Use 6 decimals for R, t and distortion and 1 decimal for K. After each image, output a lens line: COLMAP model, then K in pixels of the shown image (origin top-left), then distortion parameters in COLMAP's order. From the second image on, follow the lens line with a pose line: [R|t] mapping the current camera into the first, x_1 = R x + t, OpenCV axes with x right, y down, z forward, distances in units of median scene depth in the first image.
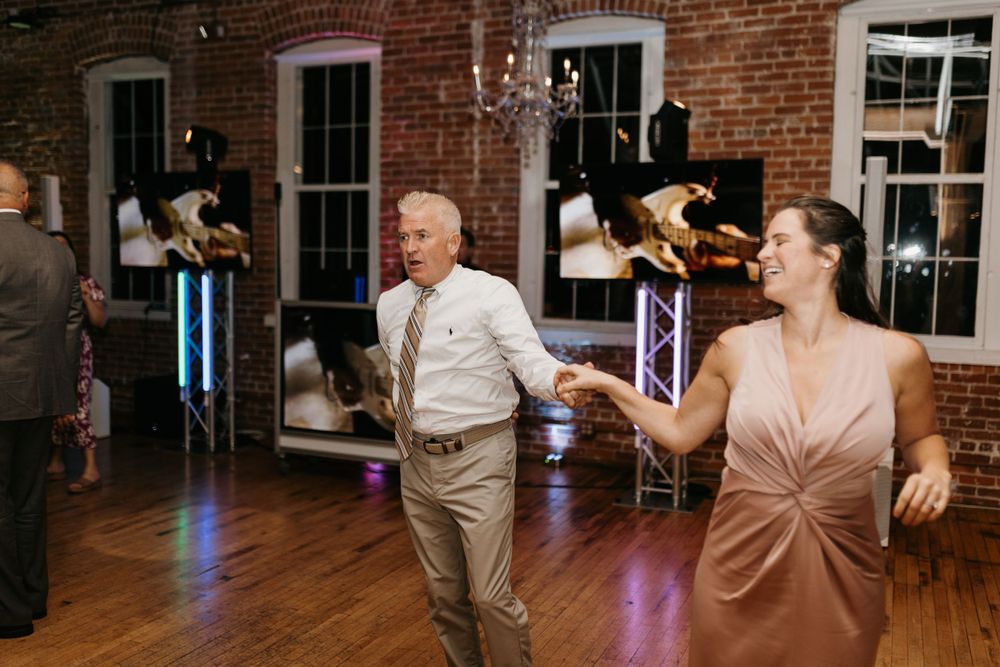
lens RADIAL K [[944.3, 0, 502.7], [0, 944.3, 327.6], [0, 0, 1]] dist [-0.003017, 0.010001]
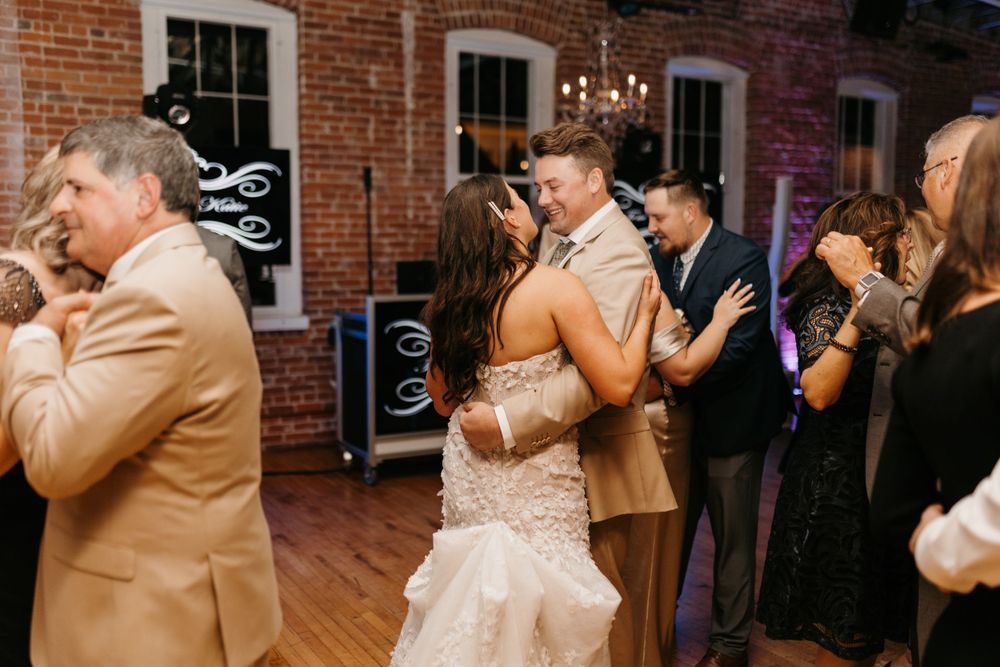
lens RADIAL K [[944.3, 0, 502.7], [0, 944.3, 327.6], [0, 0, 1]] dist [-0.003017, 0.010001]
pose [[0.603953, -0.085620, 0.792408, -0.773214], [0.063235, 0.996227, 0.059447, -0.039612], [-0.794507, 0.014205, 0.607088, 0.296800]]
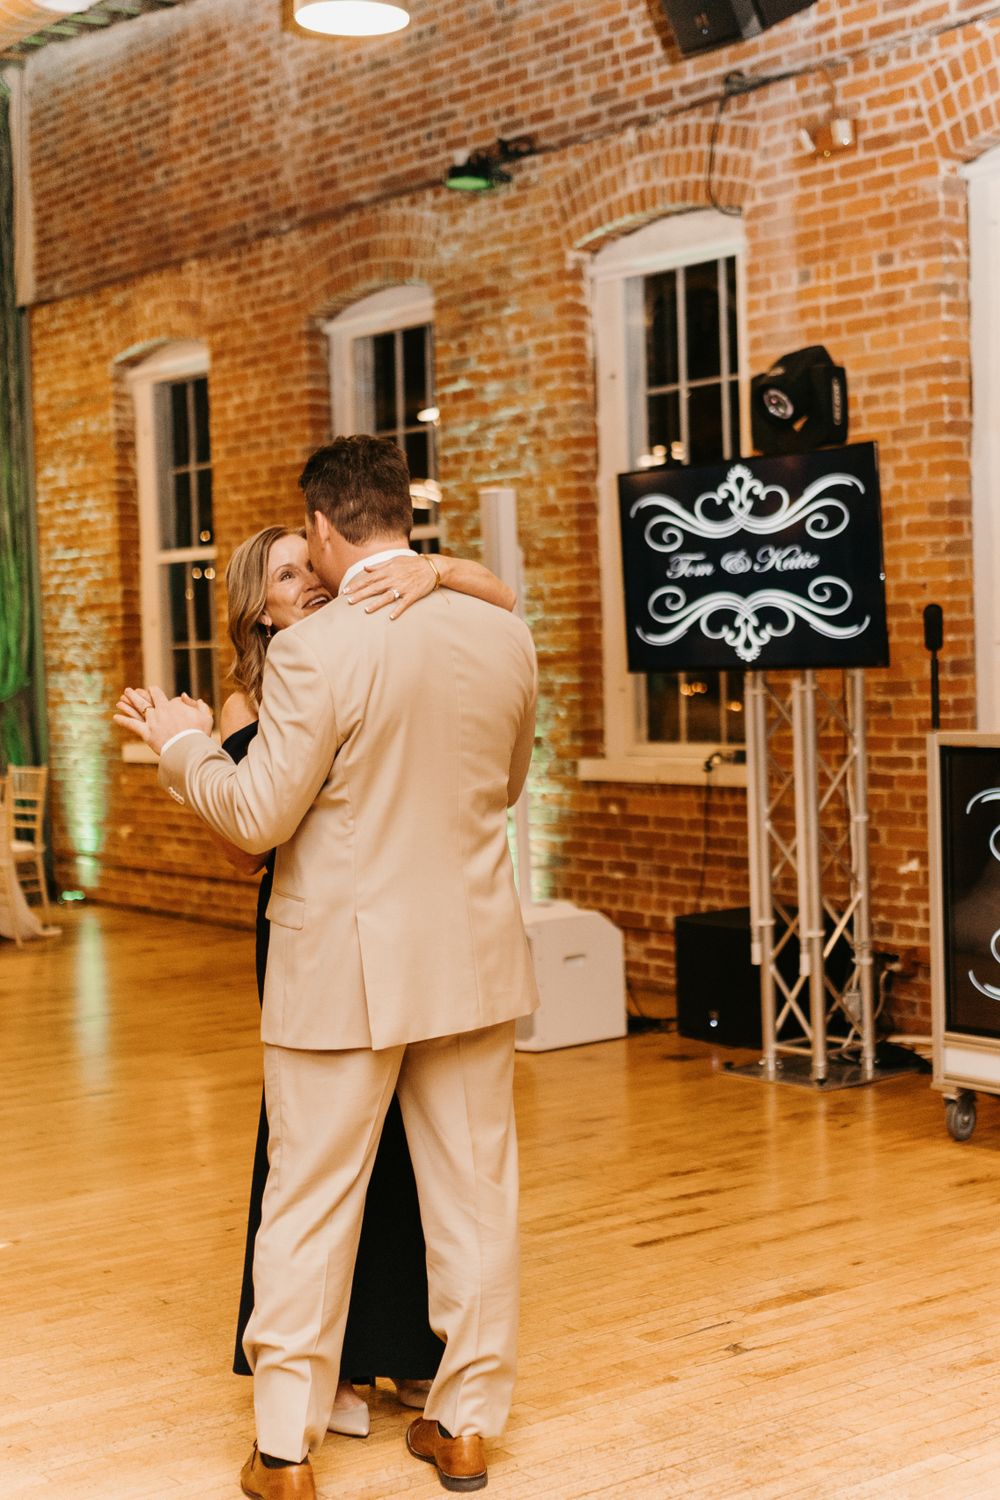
lens RADIAL K [[2274.3, 0, 514.6], [0, 2274.3, 747.8], [0, 0, 1]] dist [0.087191, -0.428397]
pose [[0.870561, -0.023320, -0.491508, 0.094611], [0.010185, 0.999516, -0.029383, 0.005588], [0.491955, 0.020574, 0.870377, -0.004268]]
